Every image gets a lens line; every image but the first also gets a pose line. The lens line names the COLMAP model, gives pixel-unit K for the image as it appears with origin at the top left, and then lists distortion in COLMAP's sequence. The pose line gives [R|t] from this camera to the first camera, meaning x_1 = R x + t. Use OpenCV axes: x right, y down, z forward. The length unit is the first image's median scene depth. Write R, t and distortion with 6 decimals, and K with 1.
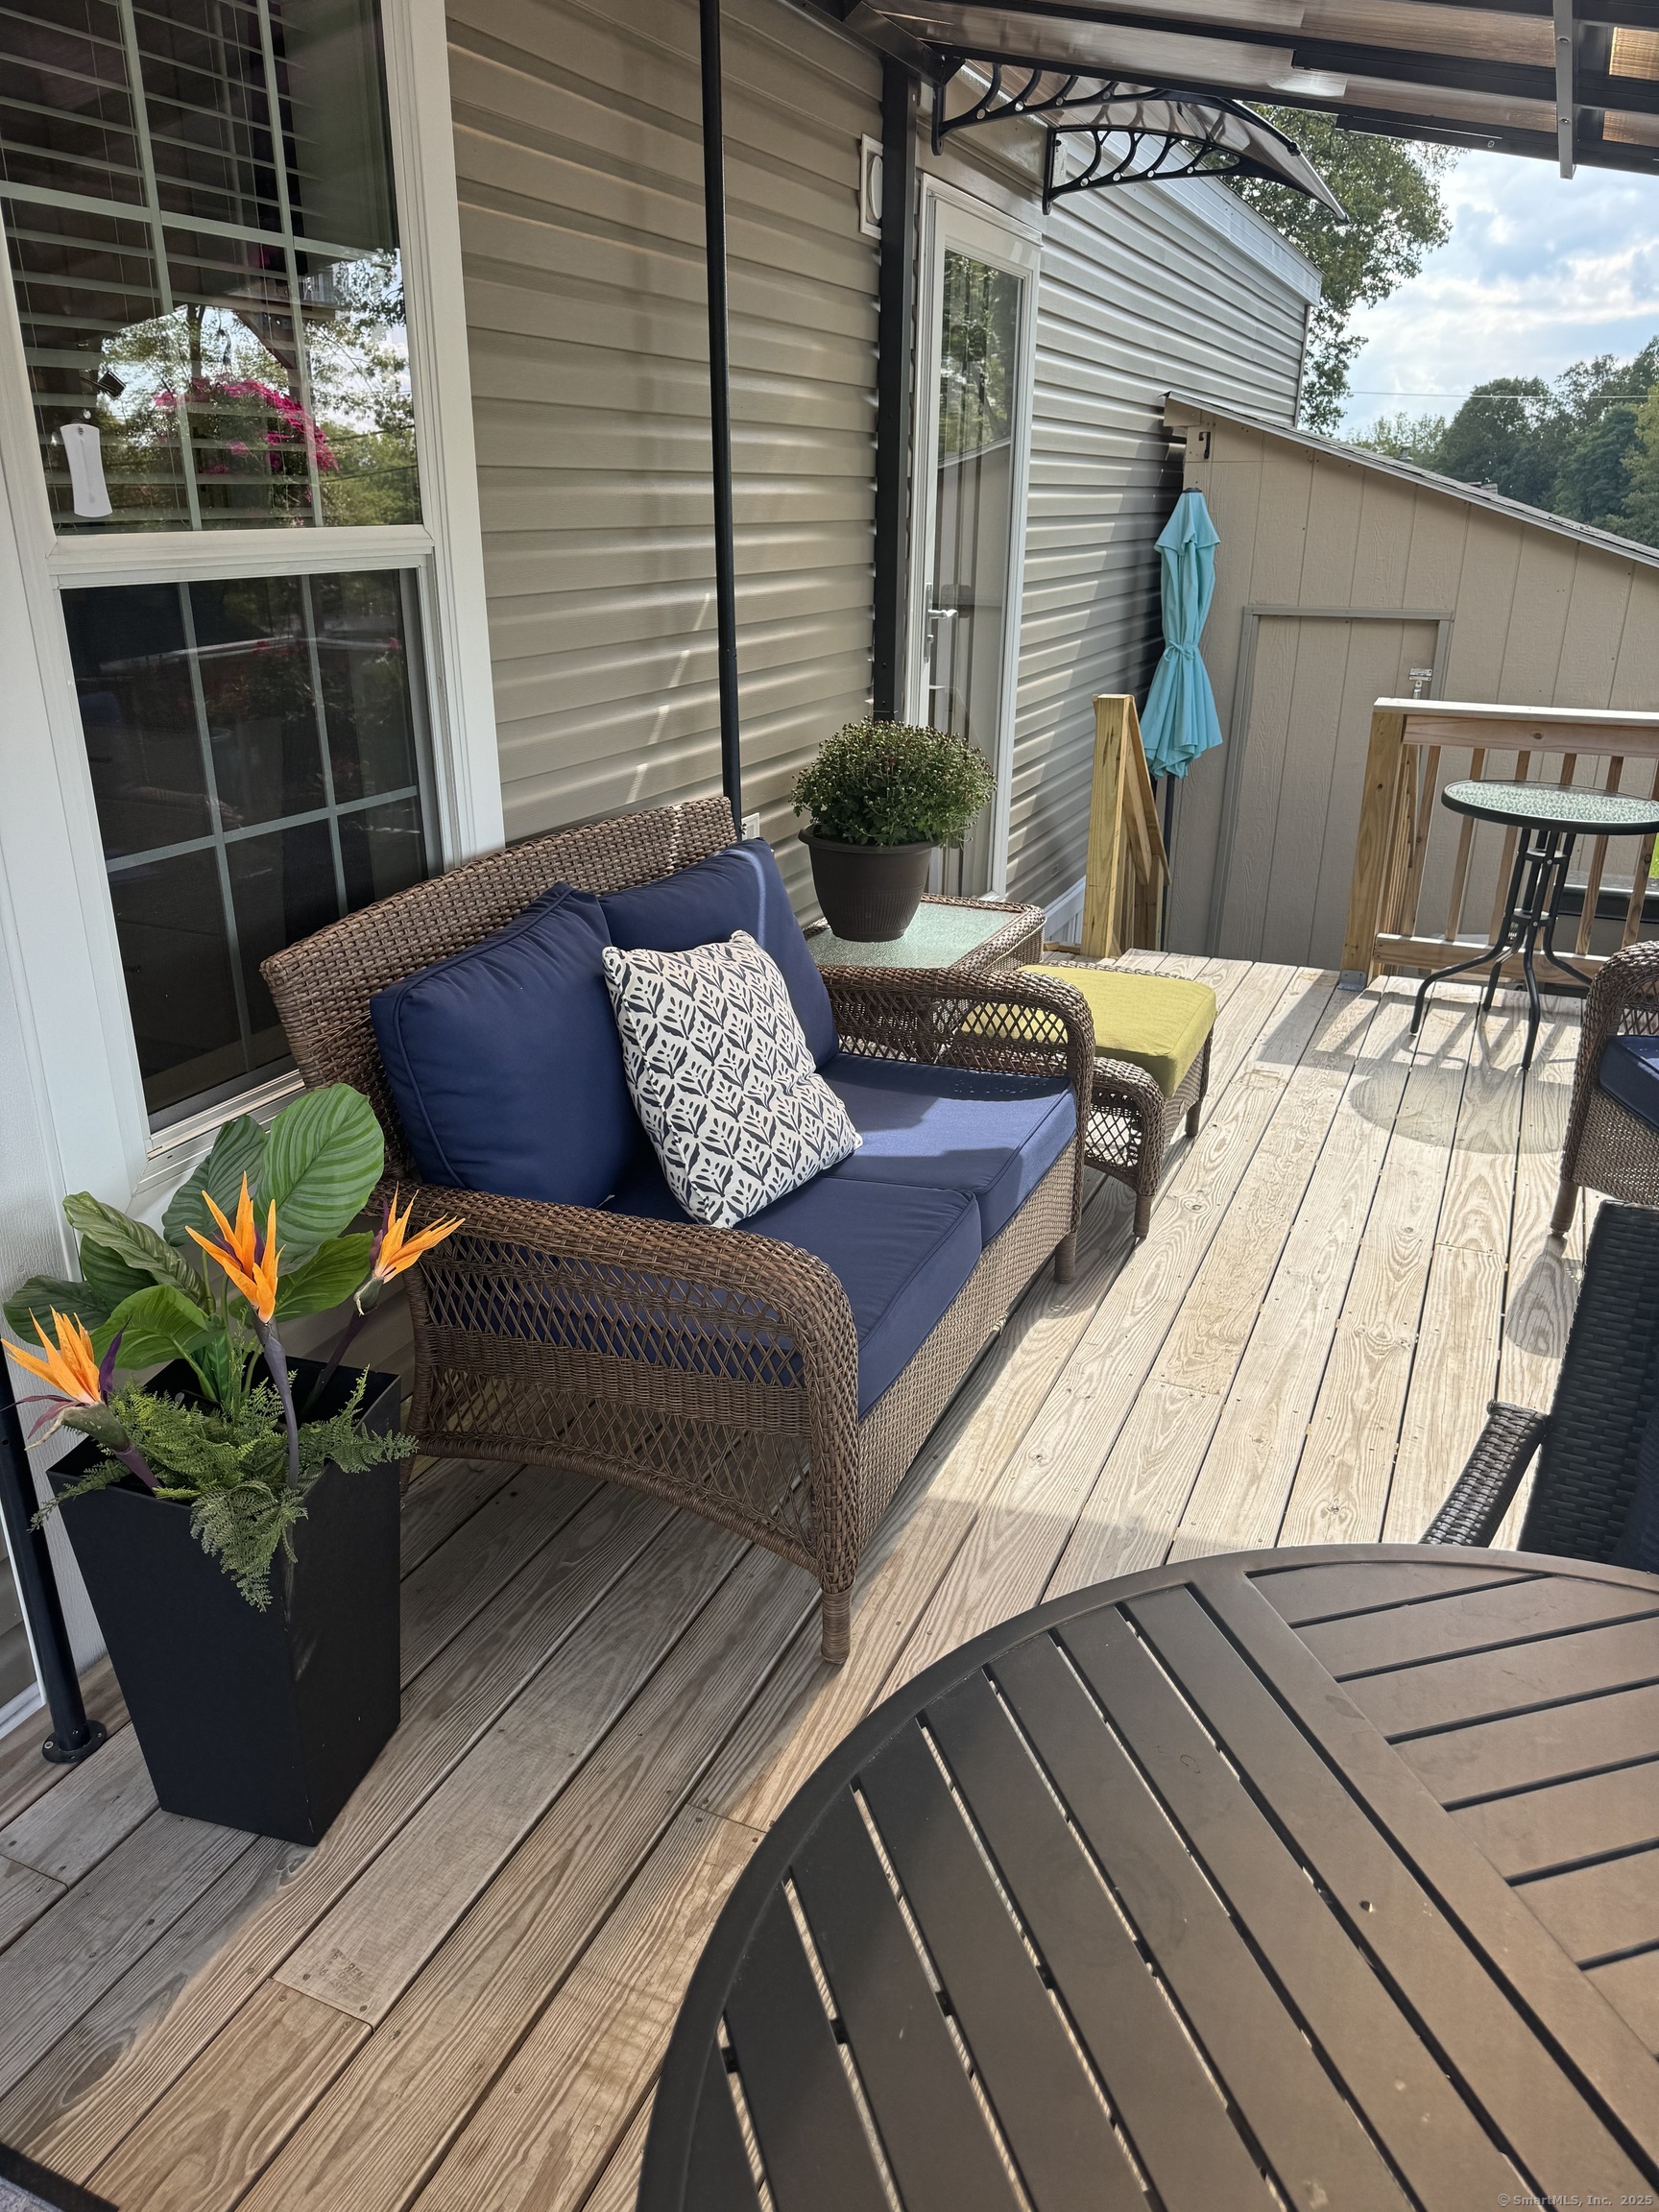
lens RADIAL K [[1524.5, 0, 829.5], [0, 1524.5, 1106.0], [0, 0, 1]] dist [0.006353, -0.002632]
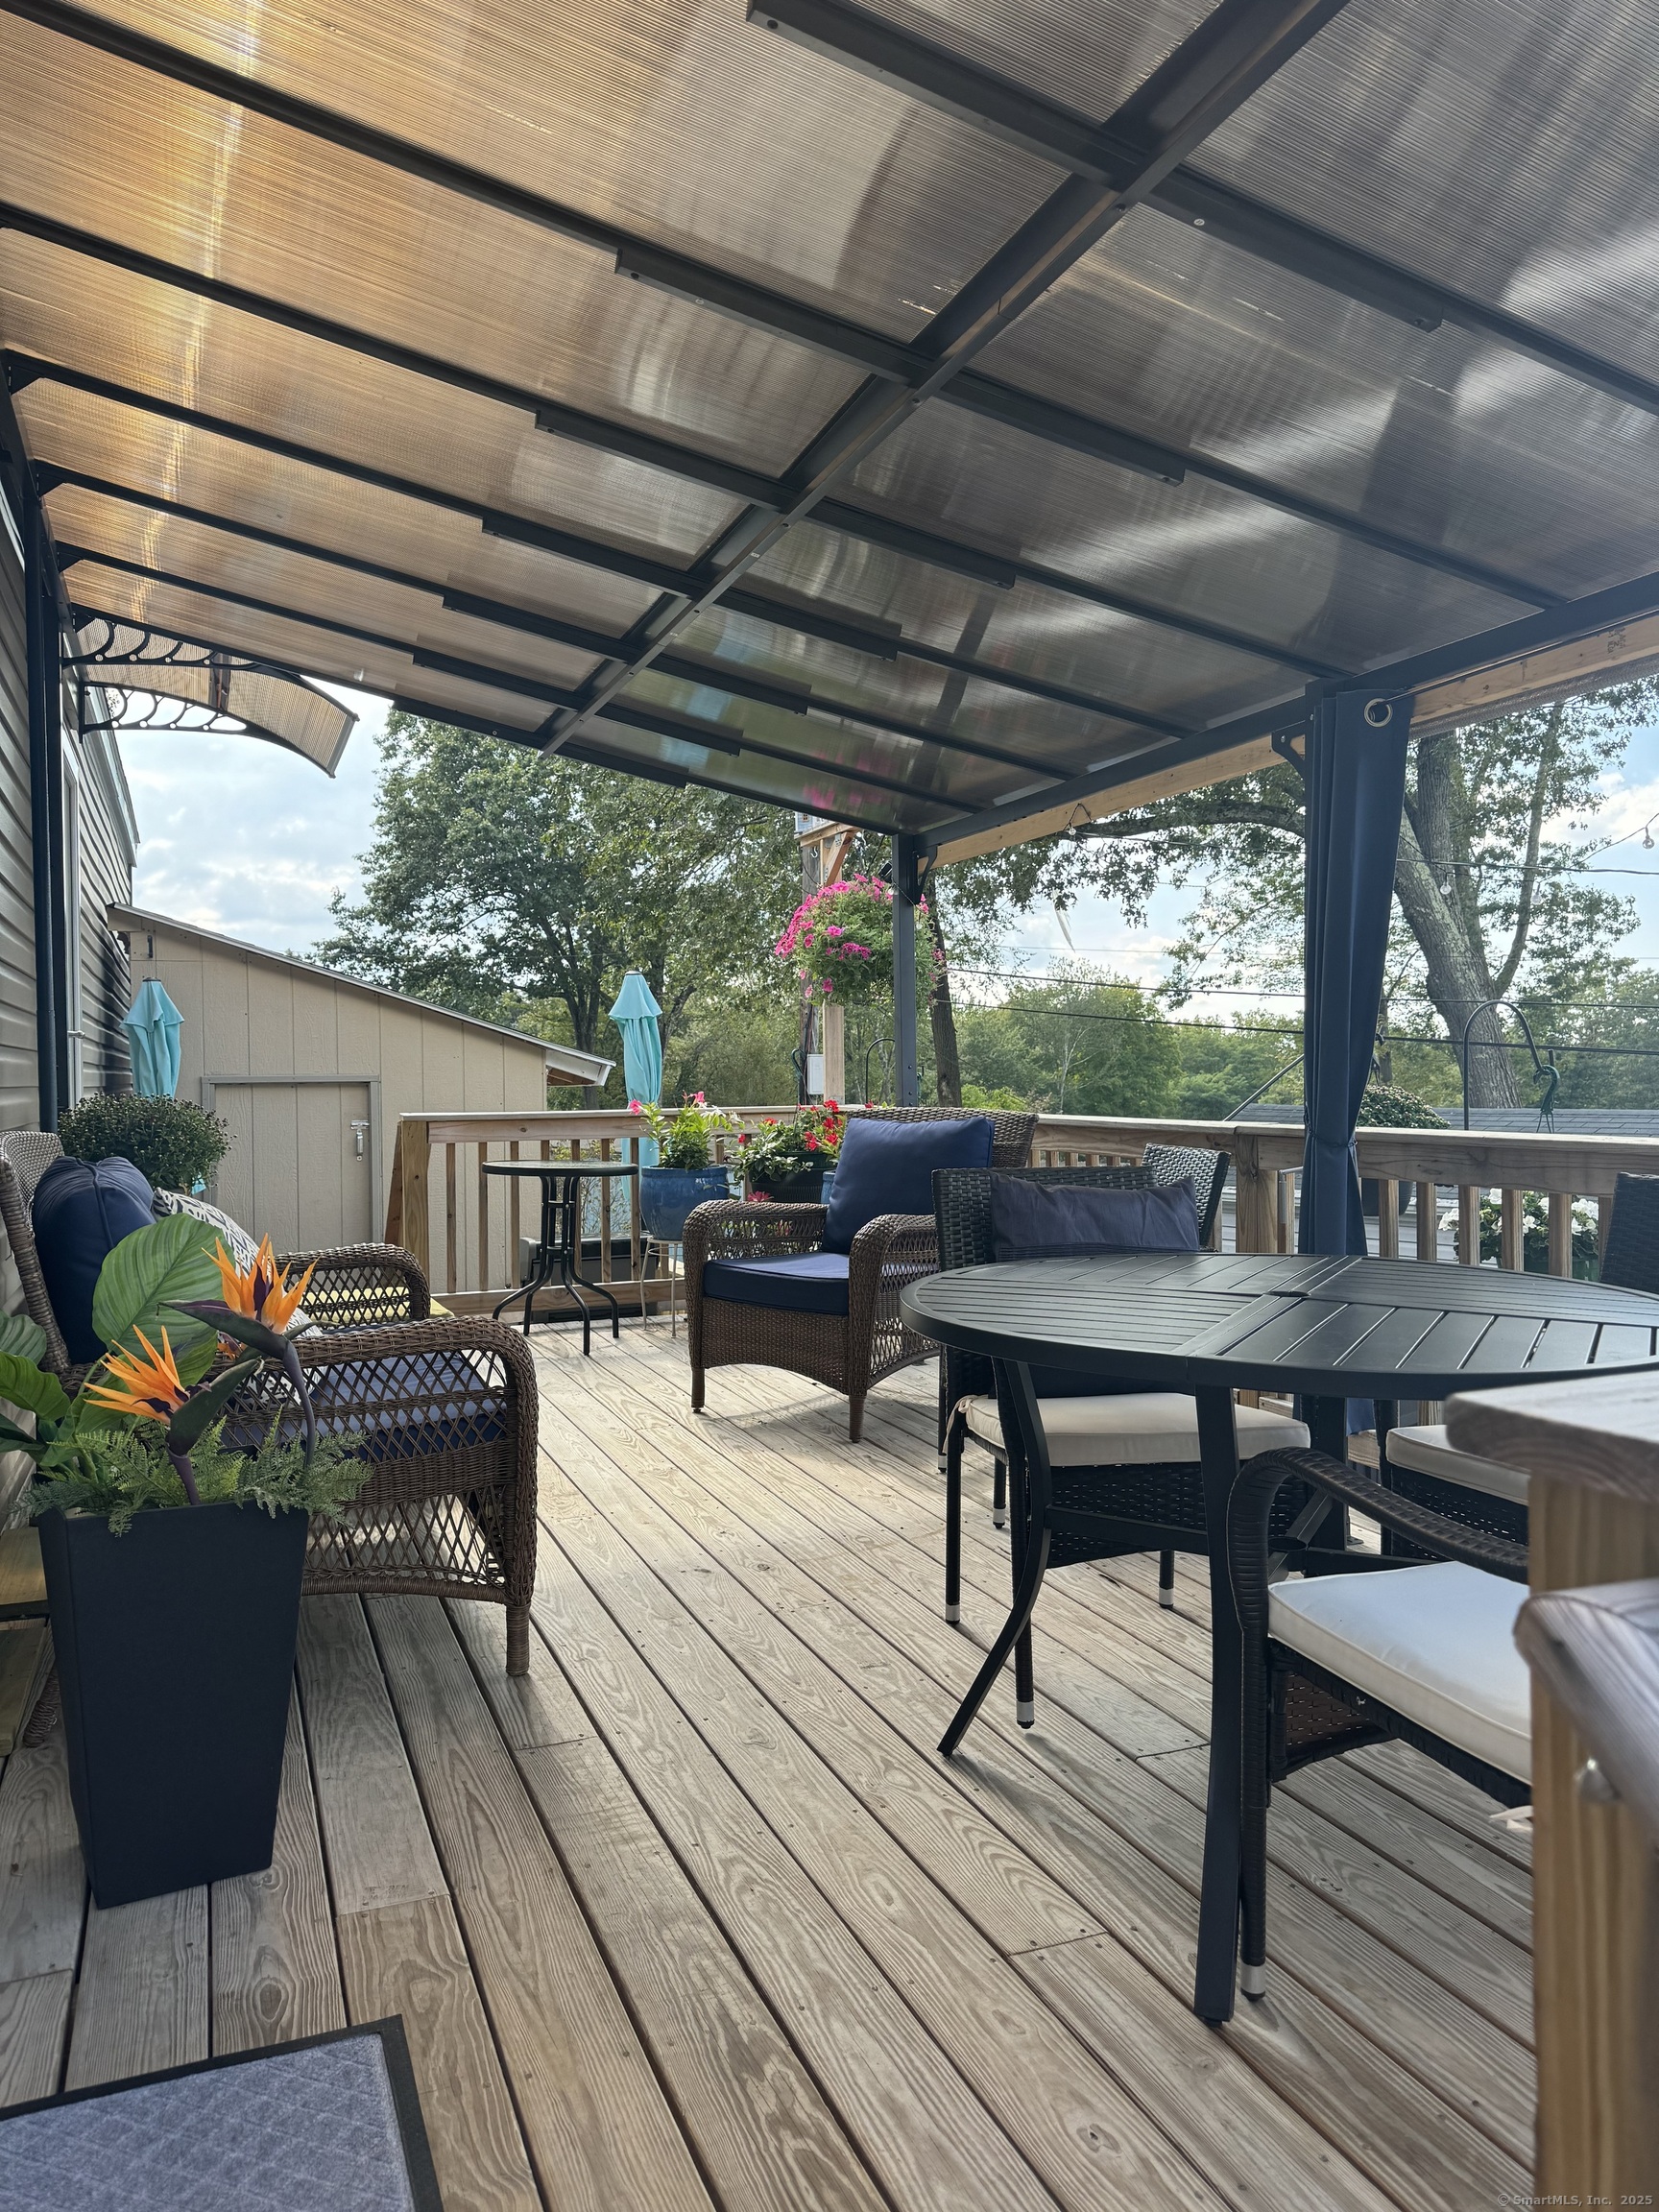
lens RADIAL K [[1532.5, 0, 849.4], [0, 1532.5, 1125.2], [0, 0, 1]] dist [-0.004114, -0.004849]
pose [[0.678431, -0.031235, 0.733999, -0.245748], [0.282807, 0.933208, -0.221684, 0.100227], [-0.678050, 0.357977, 0.641951, -0.056734]]
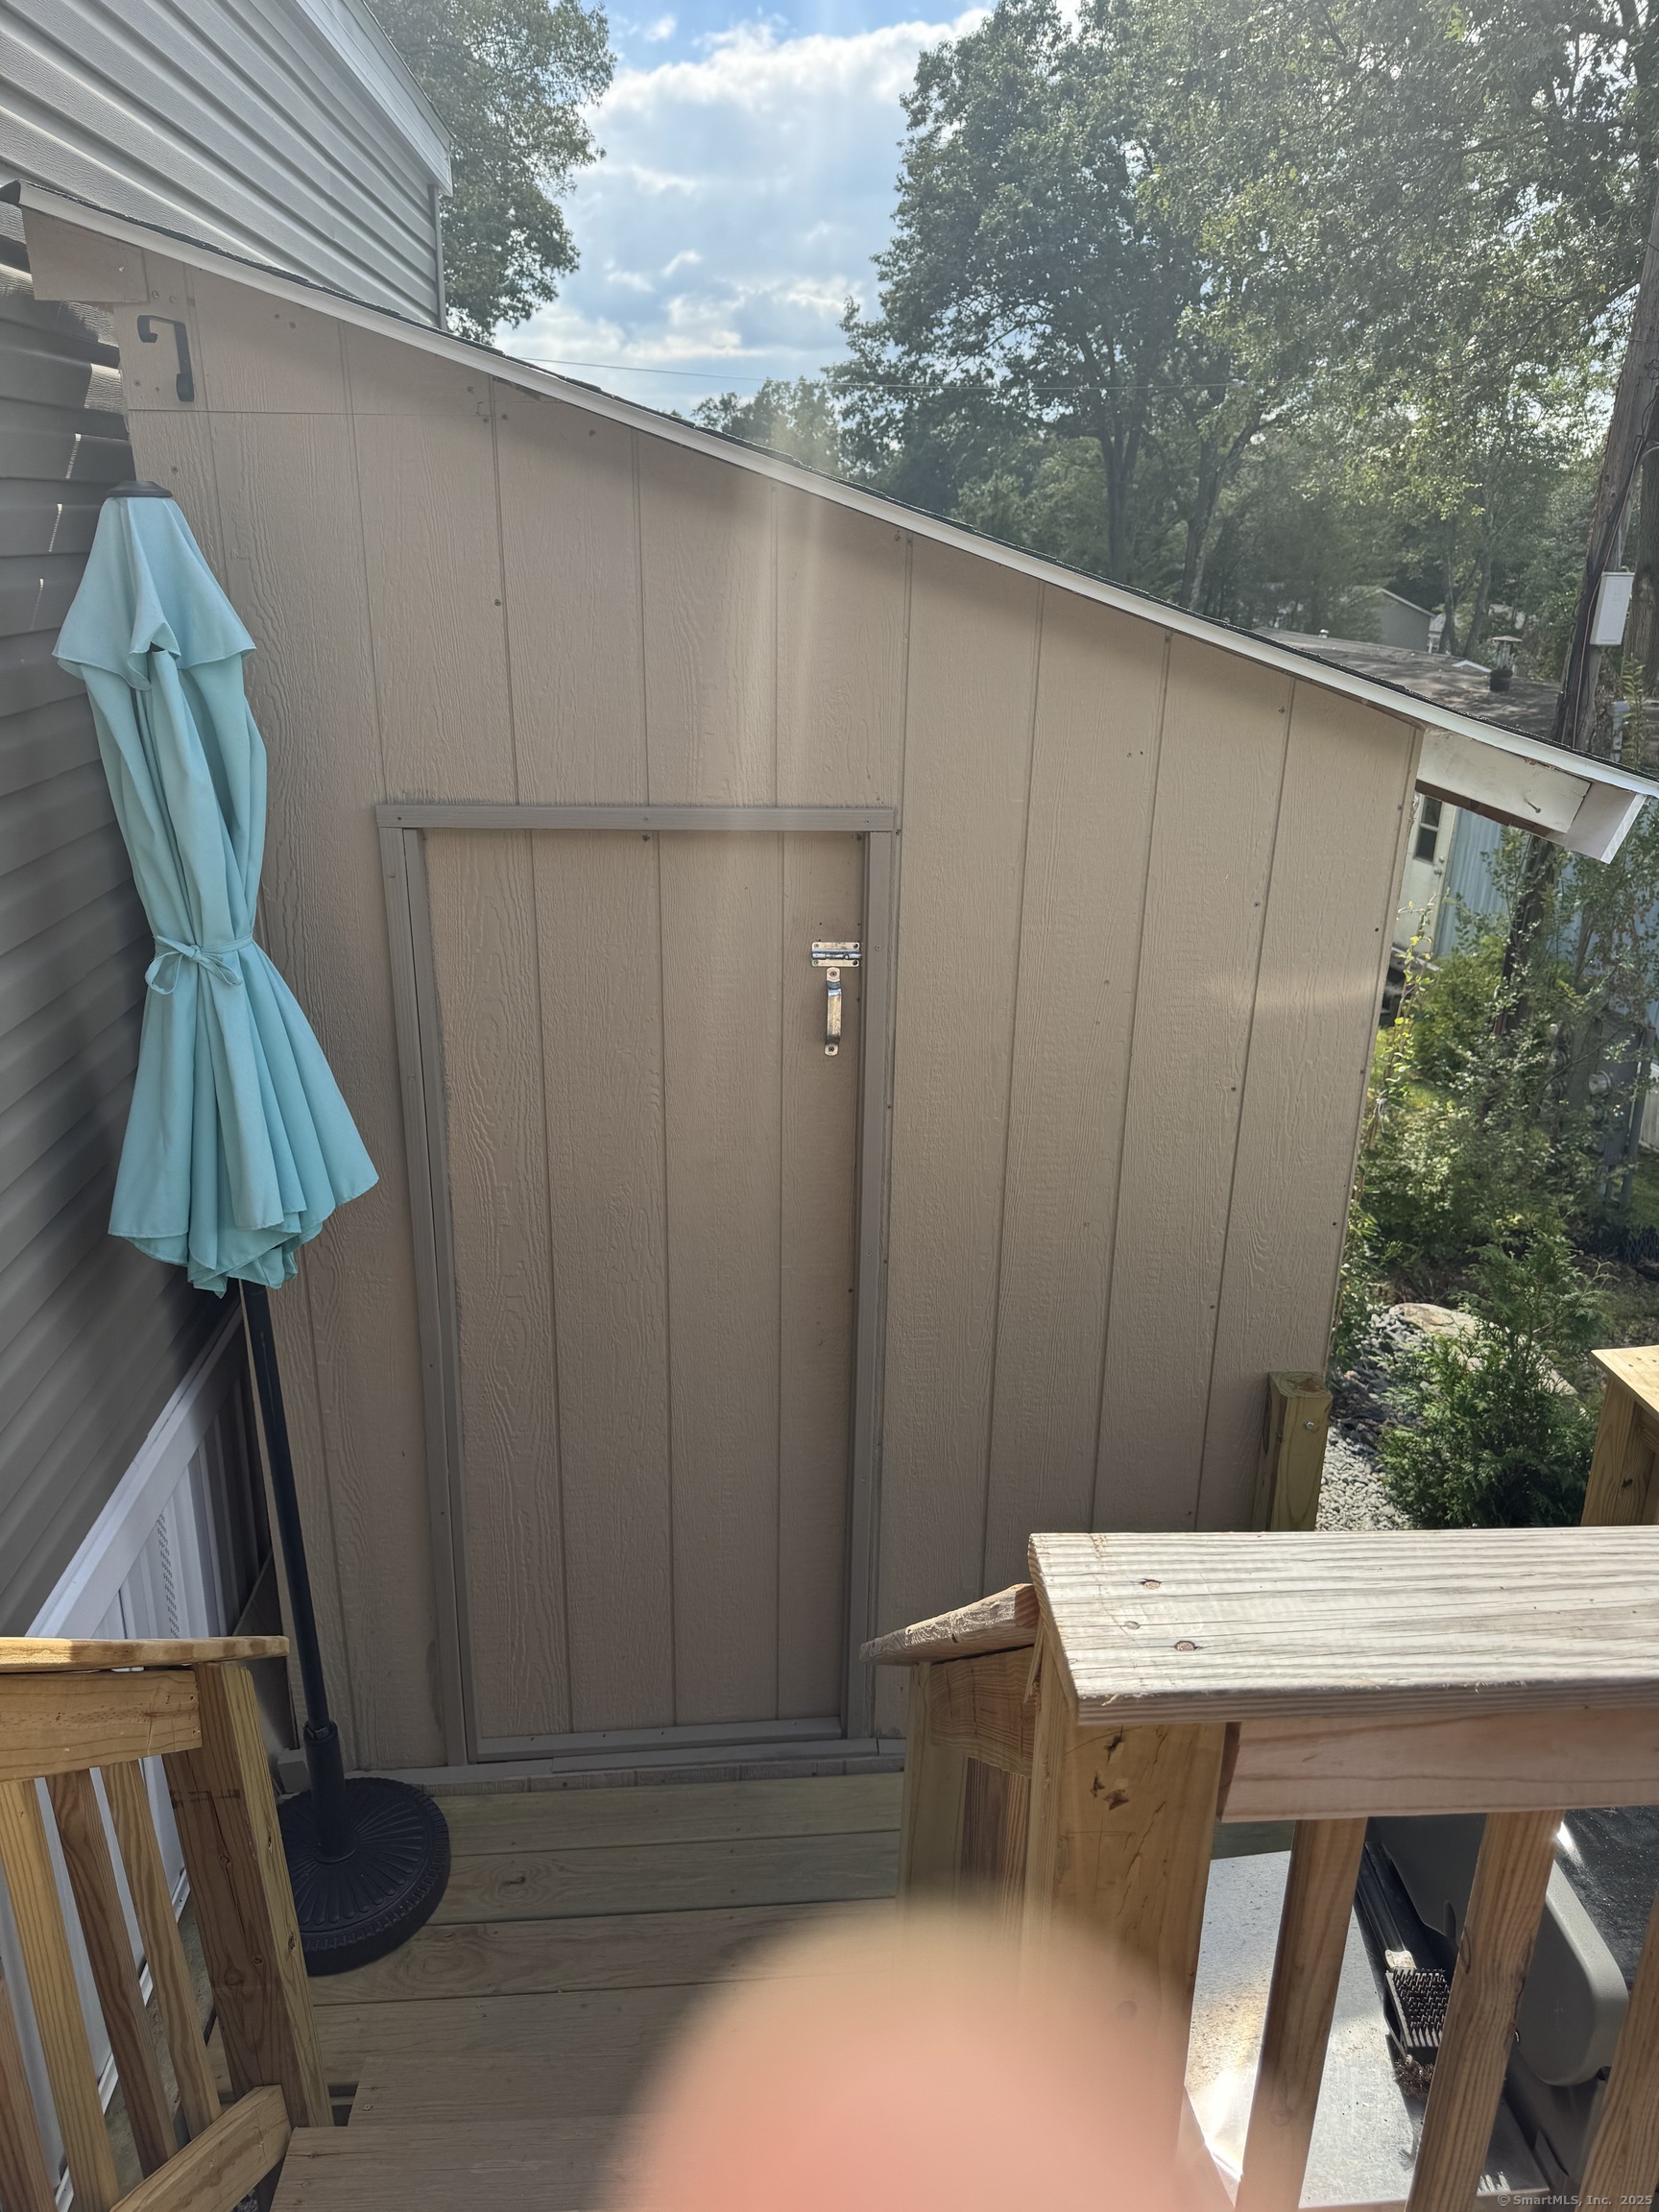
lens RADIAL K [[1517.6, 0, 797.8], [0, 1517.6, 1099.0], [0, 0, 1]] dist [0.005858, -0.000973]
pose [[0.889585, -0.151703, 0.430841, 0.195382], [0.157702, 0.987242, 0.021998, -0.252008], [-0.428682, 0.048375, 0.902160, 0.632890]]
